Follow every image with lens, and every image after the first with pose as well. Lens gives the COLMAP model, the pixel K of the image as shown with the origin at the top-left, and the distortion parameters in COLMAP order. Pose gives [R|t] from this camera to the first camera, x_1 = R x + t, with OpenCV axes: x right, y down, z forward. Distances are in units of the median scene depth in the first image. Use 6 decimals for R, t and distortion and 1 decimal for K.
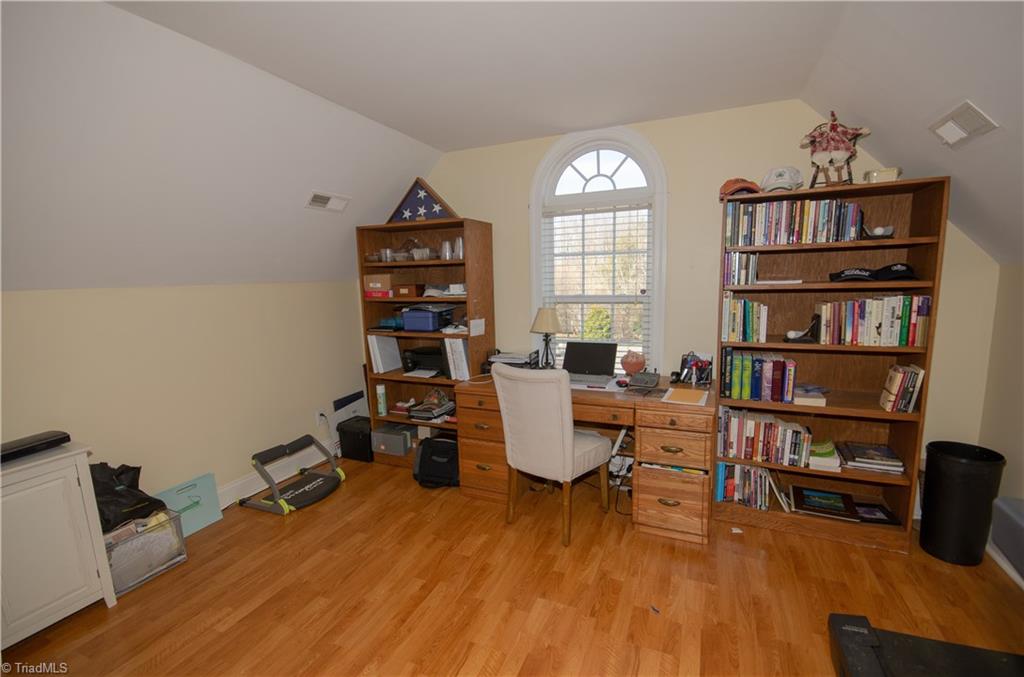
lens RADIAL K [[450.5, 0, 510.6], [0, 450.5, 341.4], [0, 0, 1]] dist [0.006655, -0.007199]
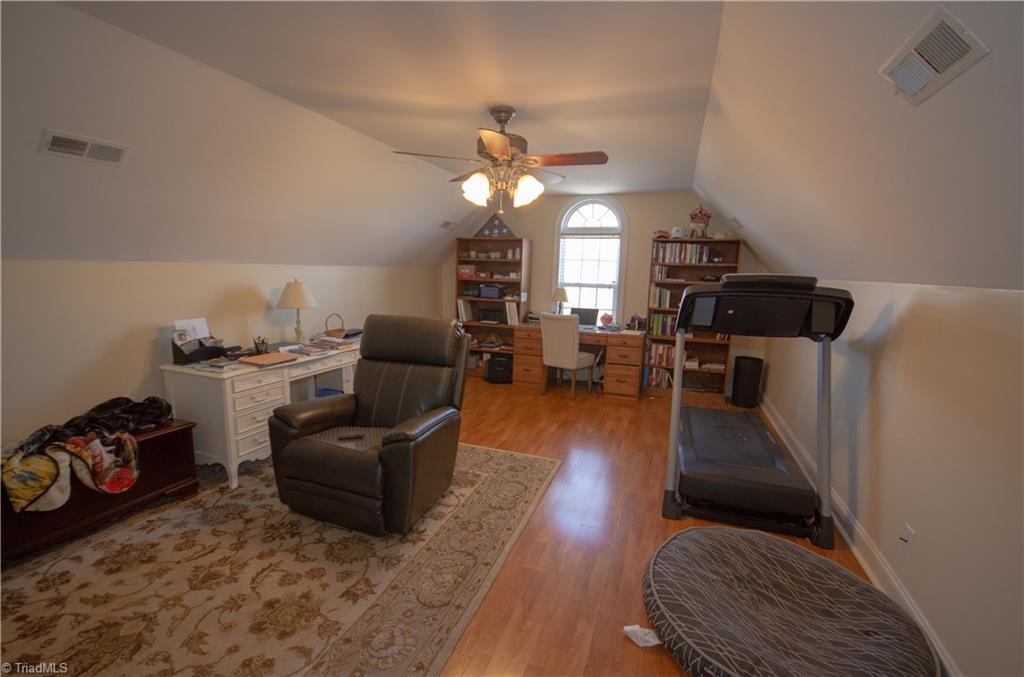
lens RADIAL K [[450.5, 0, 515.2], [0, 450.5, 340.0], [0, 0, 1]] dist [0.006655, -0.007199]
pose [[0.995953, 0.044668, 0.077996, -0.267230], [-0.045398, 0.998940, 0.007604, 0.142474], [-0.077573, -0.011114, 0.996925, -0.900395]]
